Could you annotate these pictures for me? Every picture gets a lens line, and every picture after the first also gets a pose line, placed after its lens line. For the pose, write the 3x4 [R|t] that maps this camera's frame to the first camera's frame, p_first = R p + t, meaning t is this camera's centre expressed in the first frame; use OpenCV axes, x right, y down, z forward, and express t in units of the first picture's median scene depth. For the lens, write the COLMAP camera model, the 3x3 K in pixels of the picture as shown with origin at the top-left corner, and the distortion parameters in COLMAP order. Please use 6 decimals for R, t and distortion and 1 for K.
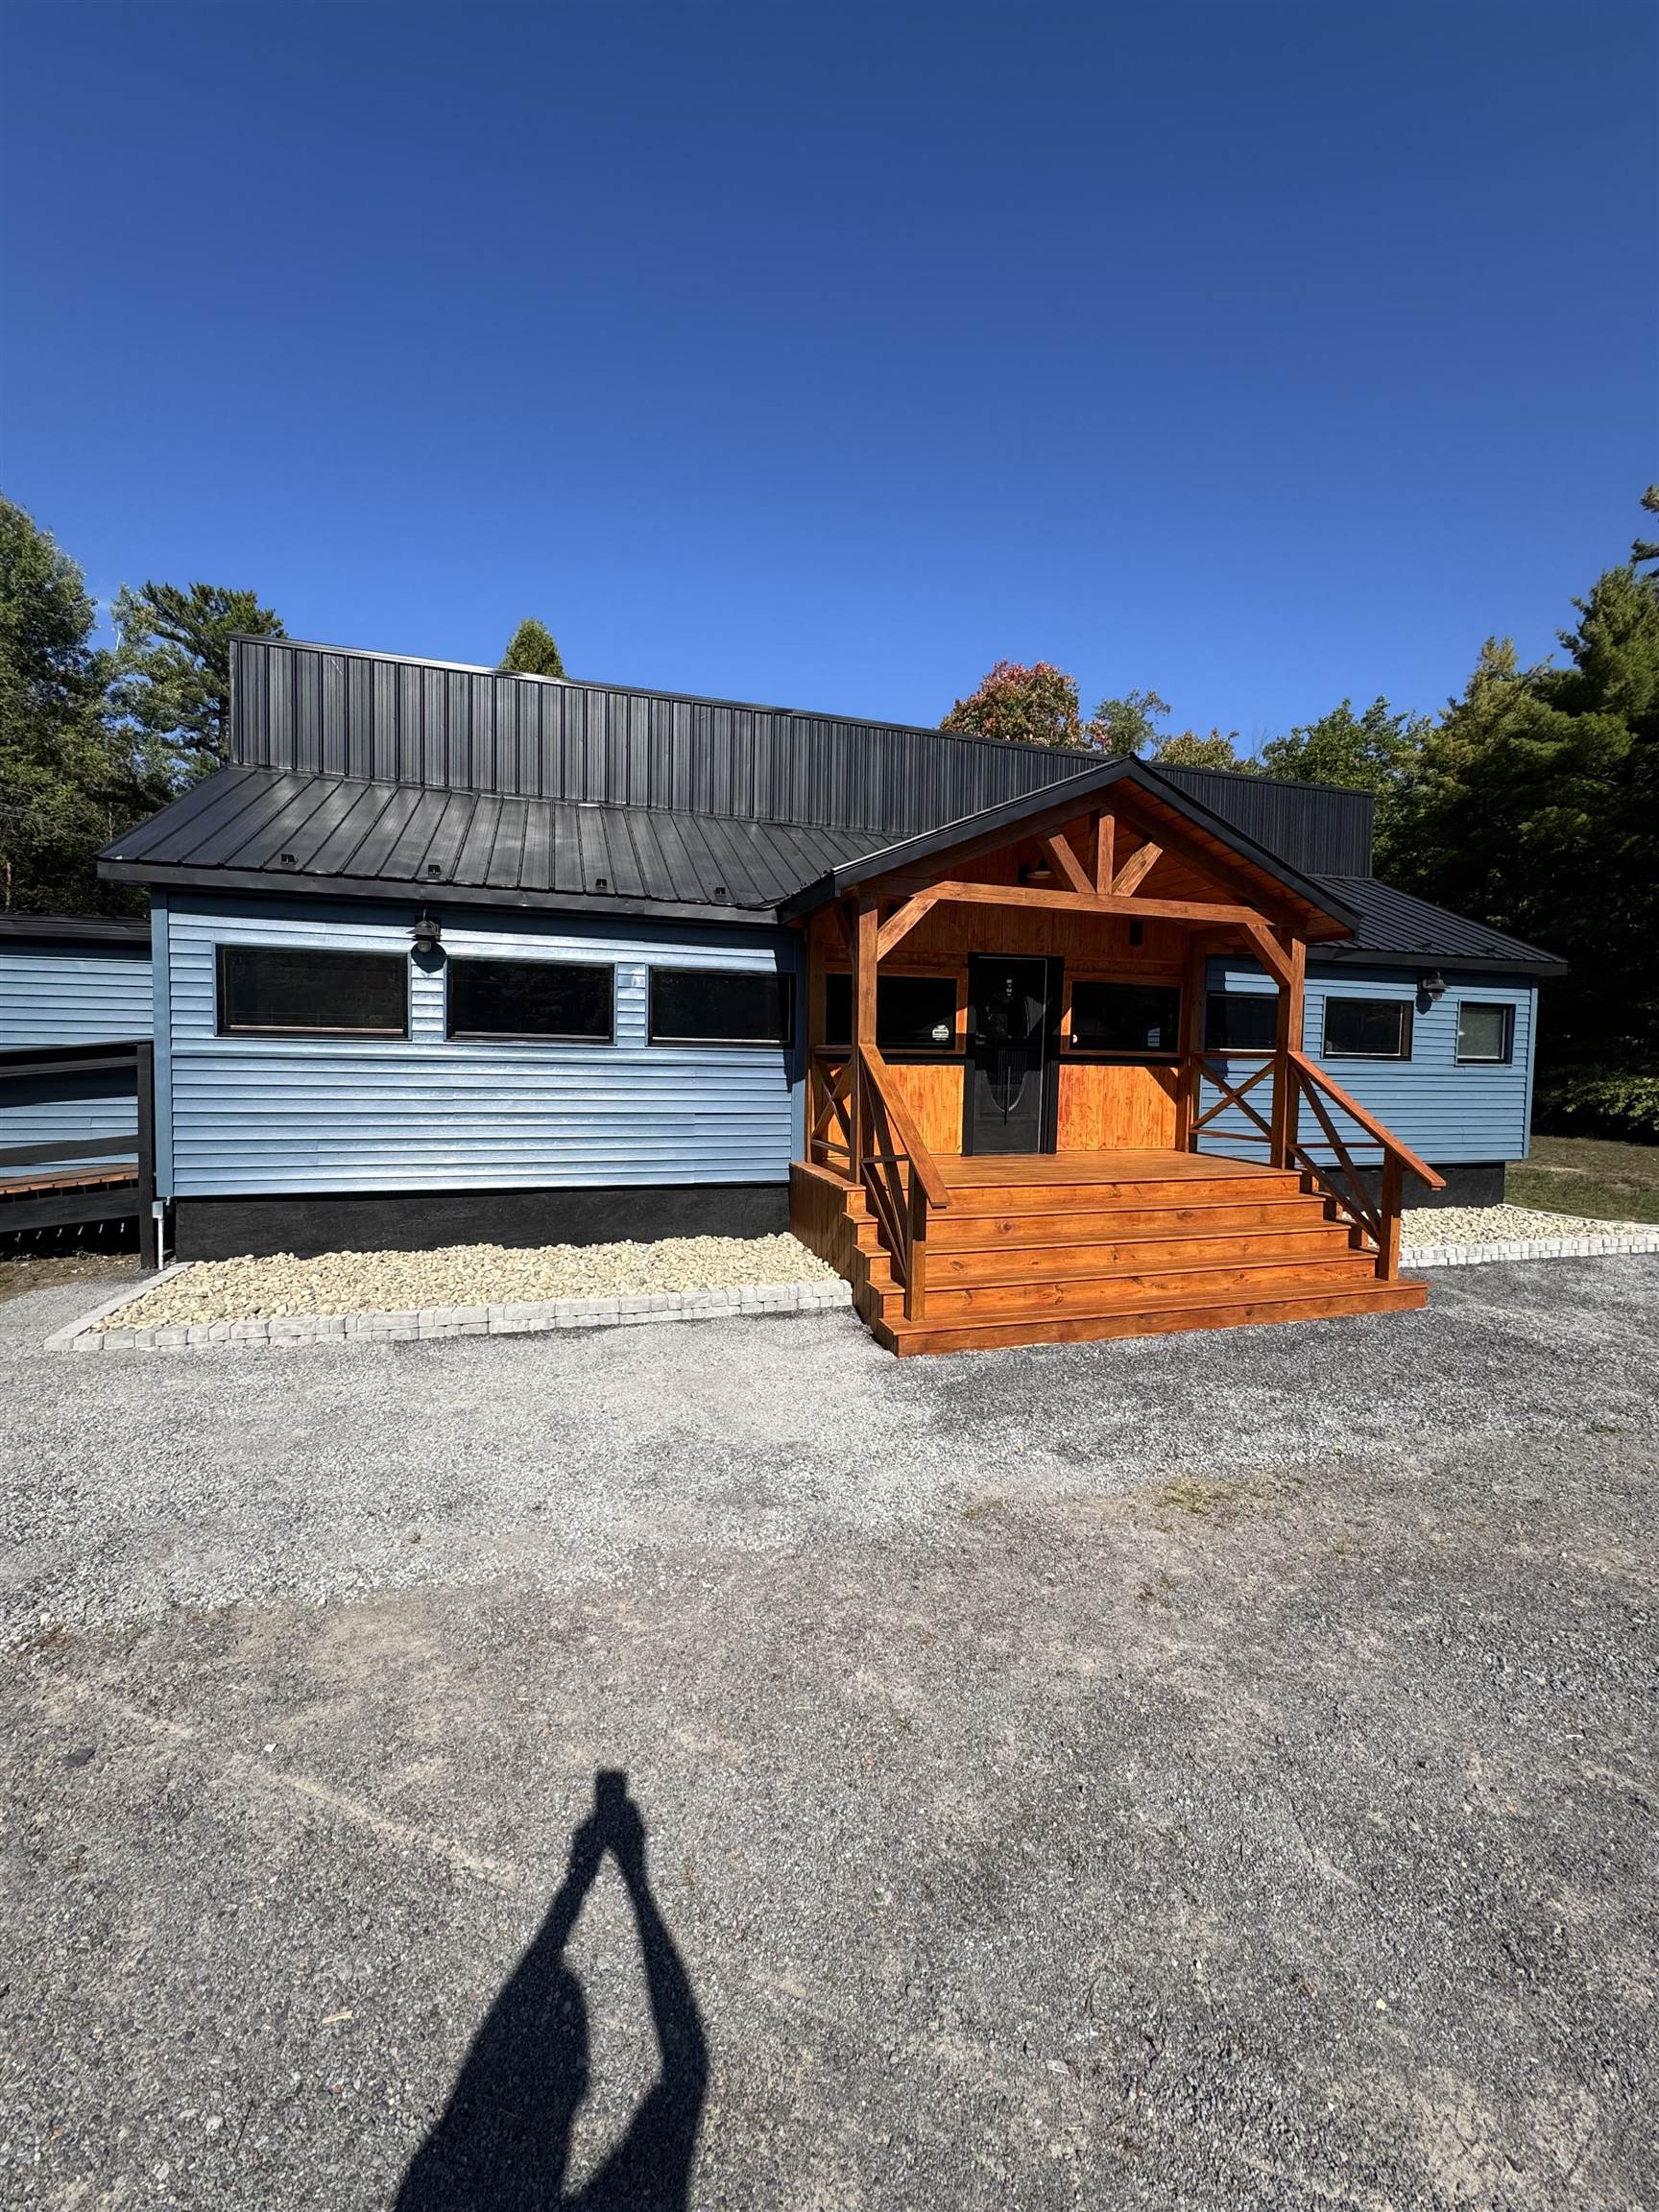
lens RADIAL K [[890.4, 0, 828.5], [0, 890.4, 1106.2], [0, 0, 1]] dist [0.000920, 0.001016]
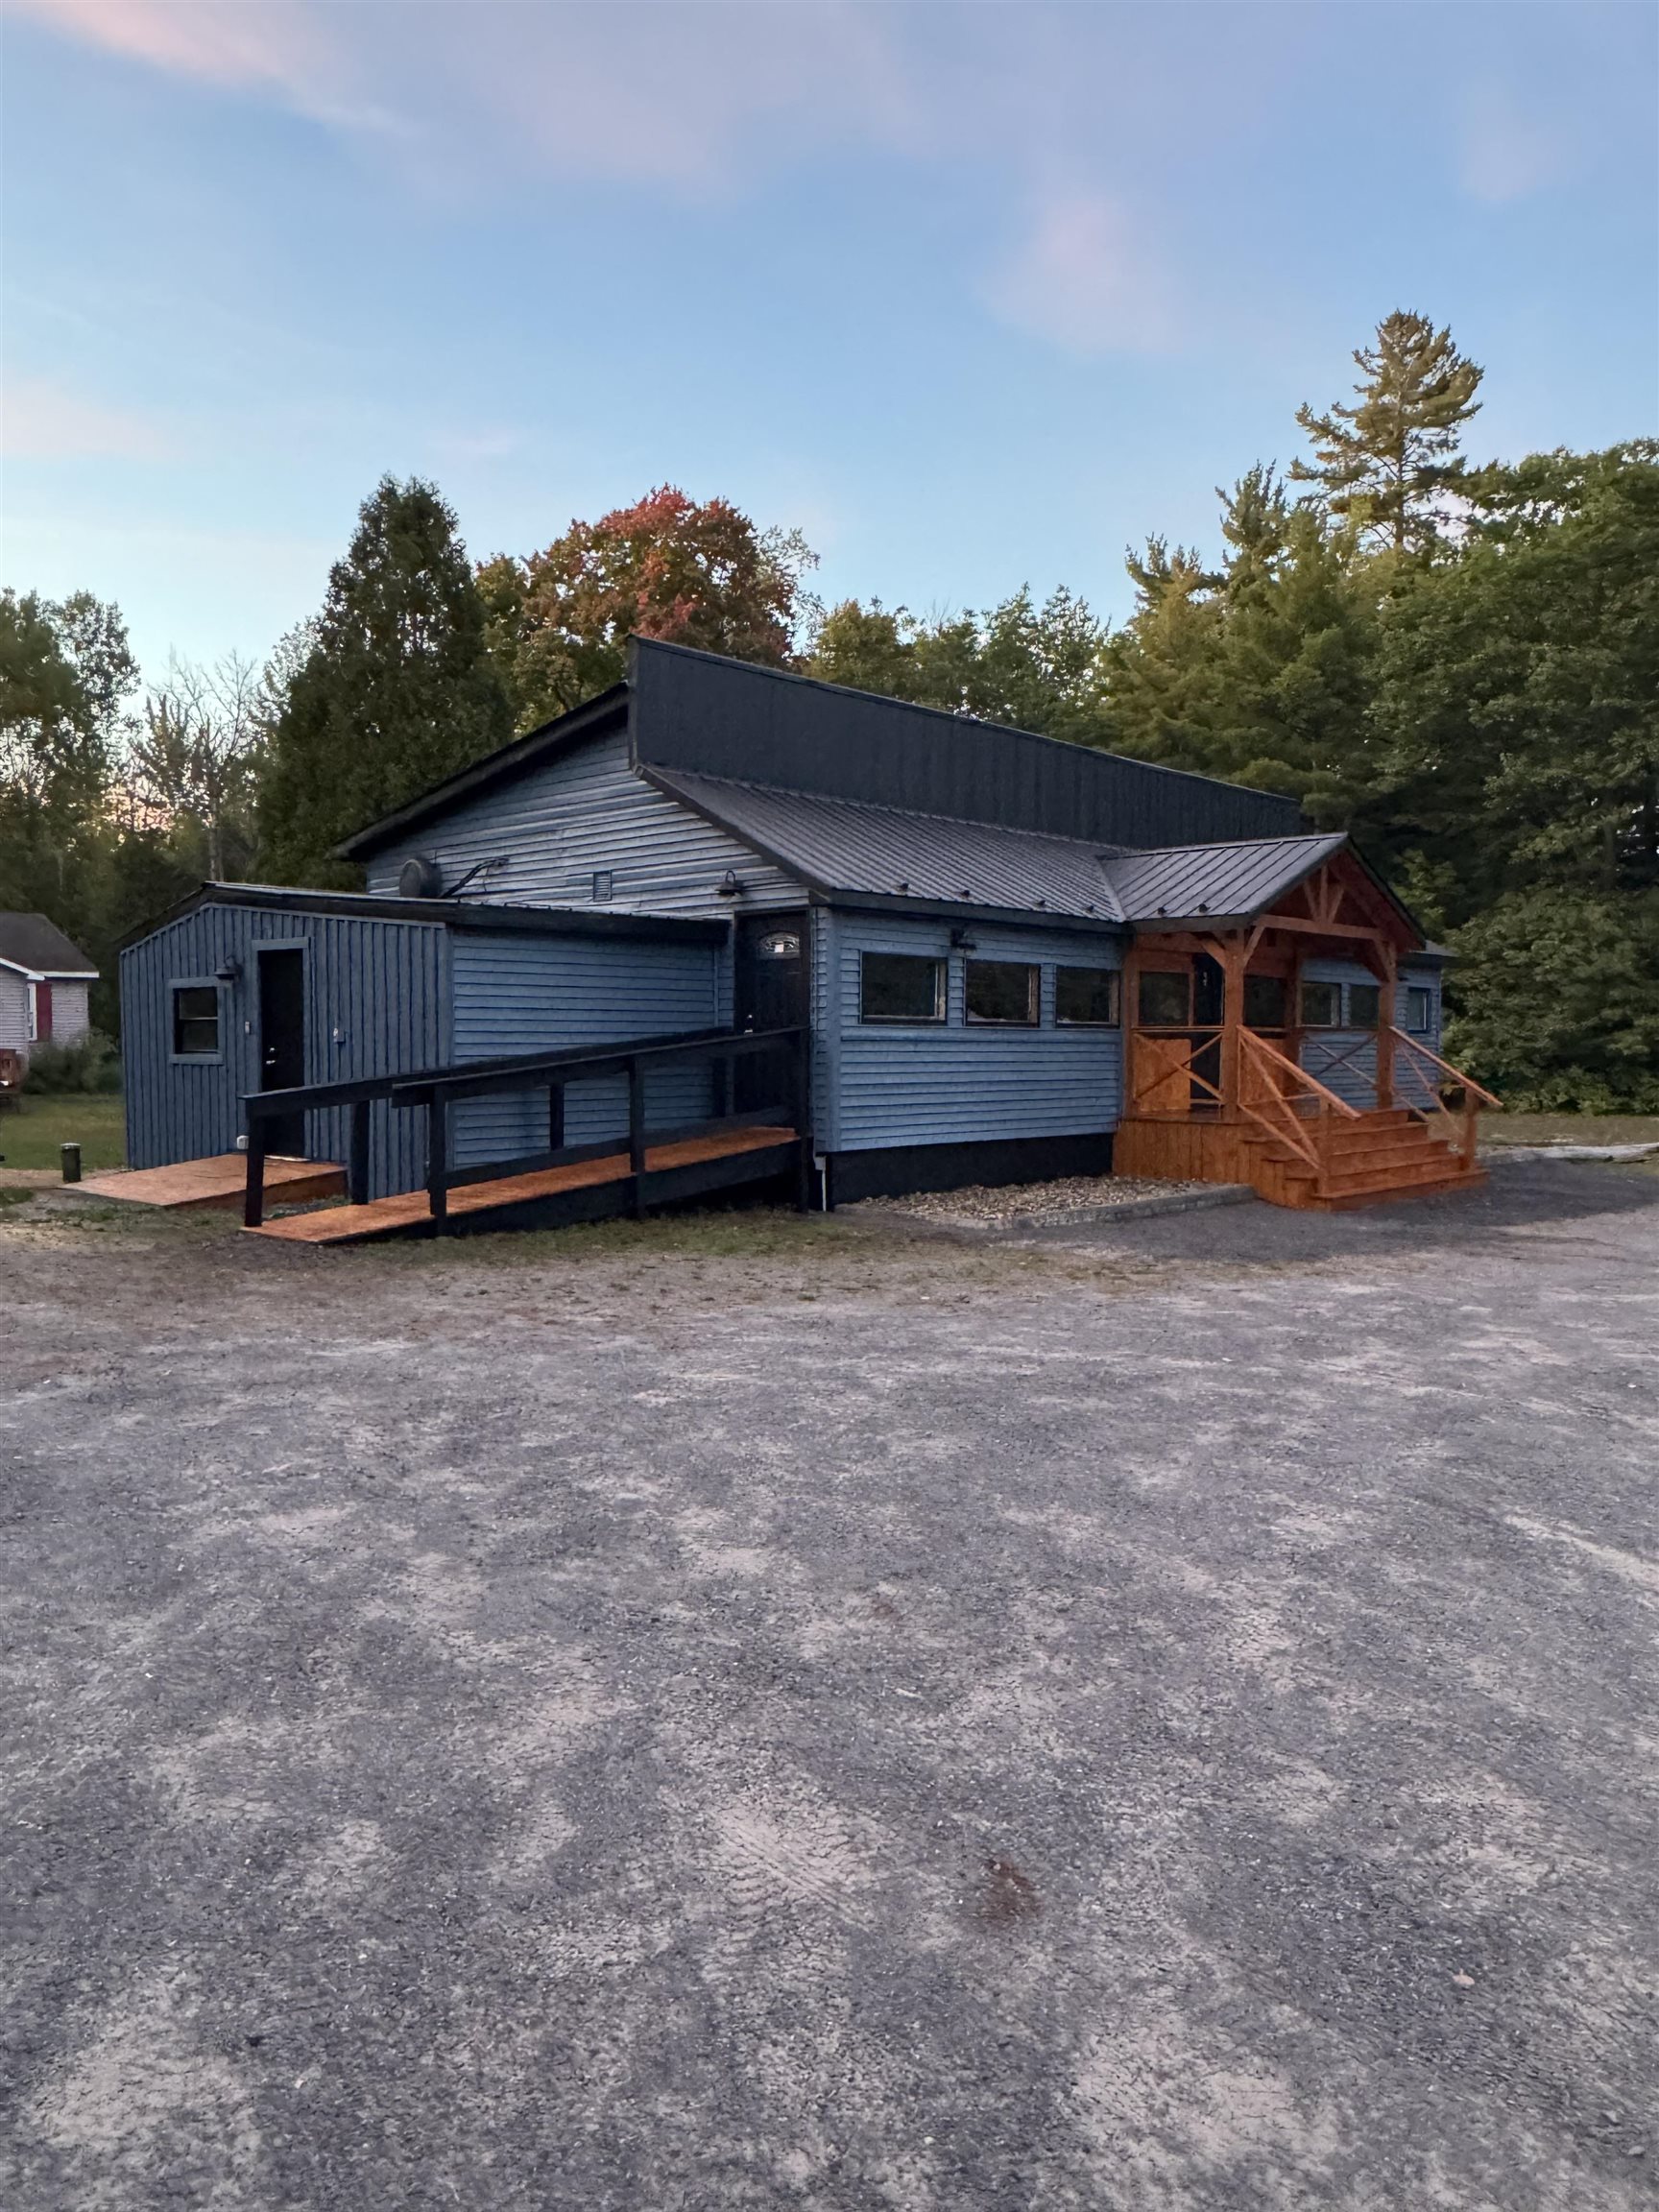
lens RADIAL K [[1552.8, 0, 818.0], [0, 1552.8, 1112.2], [0, 0, 1]] dist [0.035706, 0.000885]
pose [[0.875620, -0.036050, 0.481653, -1.681996], [0.036977, 0.999287, 0.007571, 0.026598], [-0.481583, 0.011181, 0.876329, -0.856209]]
